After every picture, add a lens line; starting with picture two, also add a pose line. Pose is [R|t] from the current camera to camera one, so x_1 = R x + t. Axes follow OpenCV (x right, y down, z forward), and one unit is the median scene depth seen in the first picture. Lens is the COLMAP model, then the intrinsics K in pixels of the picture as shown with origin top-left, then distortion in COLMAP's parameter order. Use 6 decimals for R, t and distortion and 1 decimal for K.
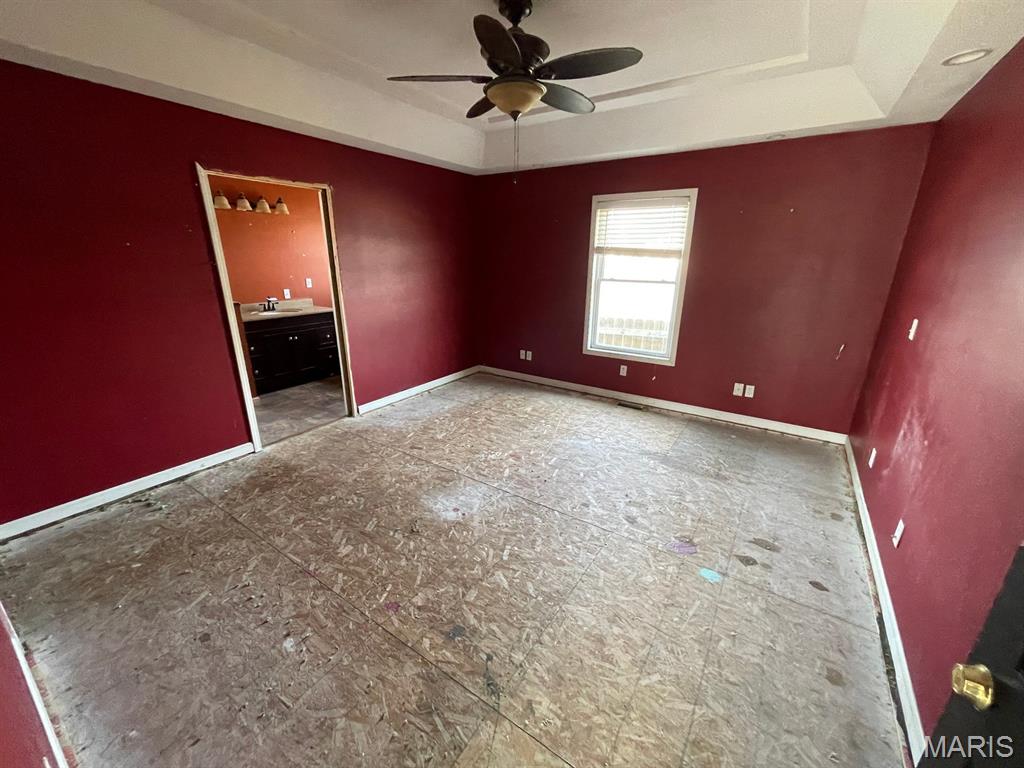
lens RADIAL K [[413.1, 0, 508.5], [0, 413.1, 385.0], [0, 0, 1]] dist [-0.001502, 0.001431]
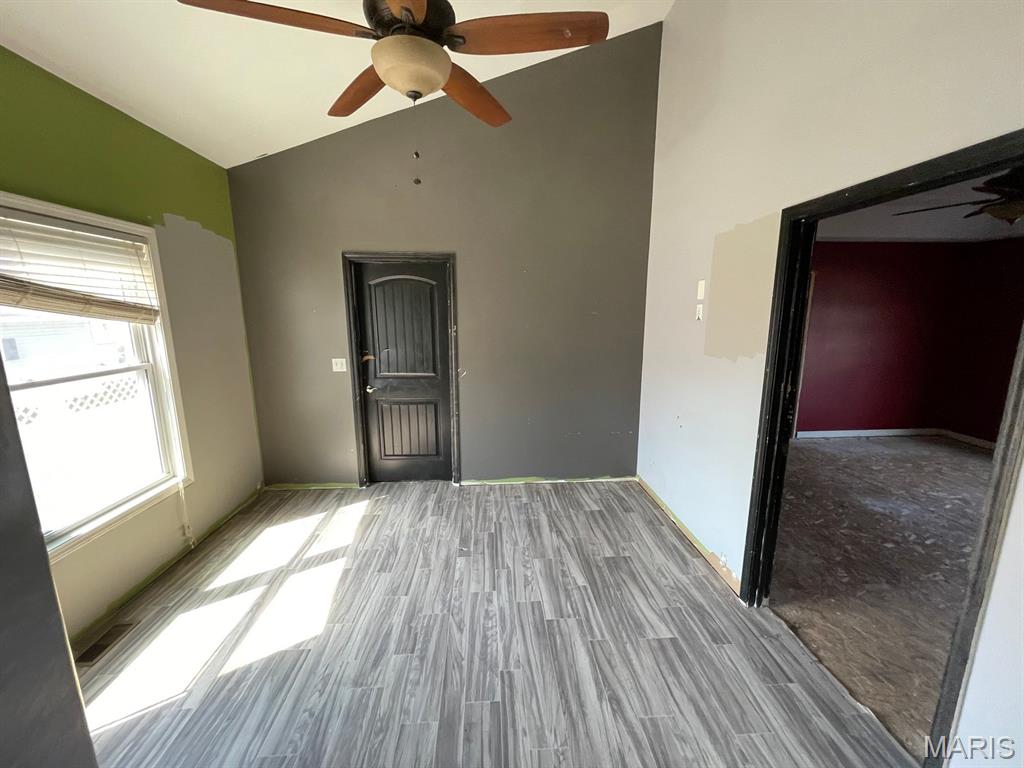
lens RADIAL K [[413.1, 0, 521.9], [0, 413.1, 397.0], [0, 0, 1]] dist [-0.001502, 0.001431]
pose [[0.623458, 0.149599, -0.767411, 0.069162], [-0.230892, 0.972977, 0.002091, 0.144110], [0.746986, 0.175886, 0.641152, -0.476725]]
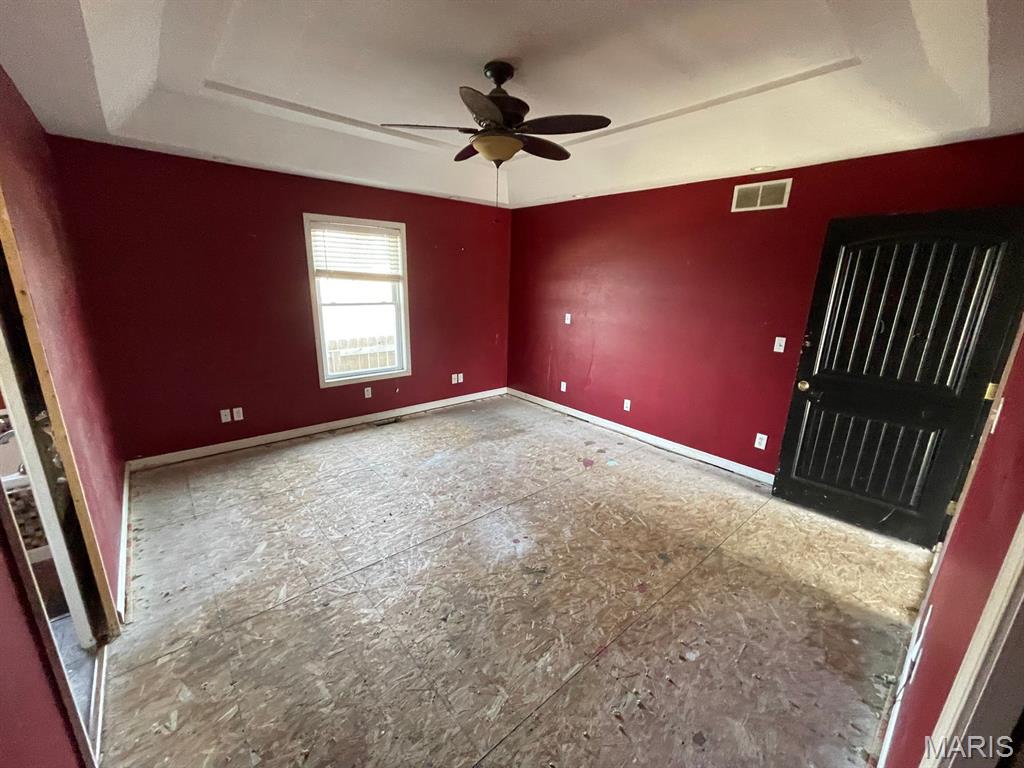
lens RADIAL K [[413.1, 0, 513.7], [0, 413.1, 384.9], [0, 0, 1]] dist [-0.001502, 0.001431]
pose [[0.261400, -0.246725, 0.933165, -0.627762], [0.270455, 0.946774, 0.174563, -0.148539], [-0.926566, 0.206748, 0.314215, 0.401964]]
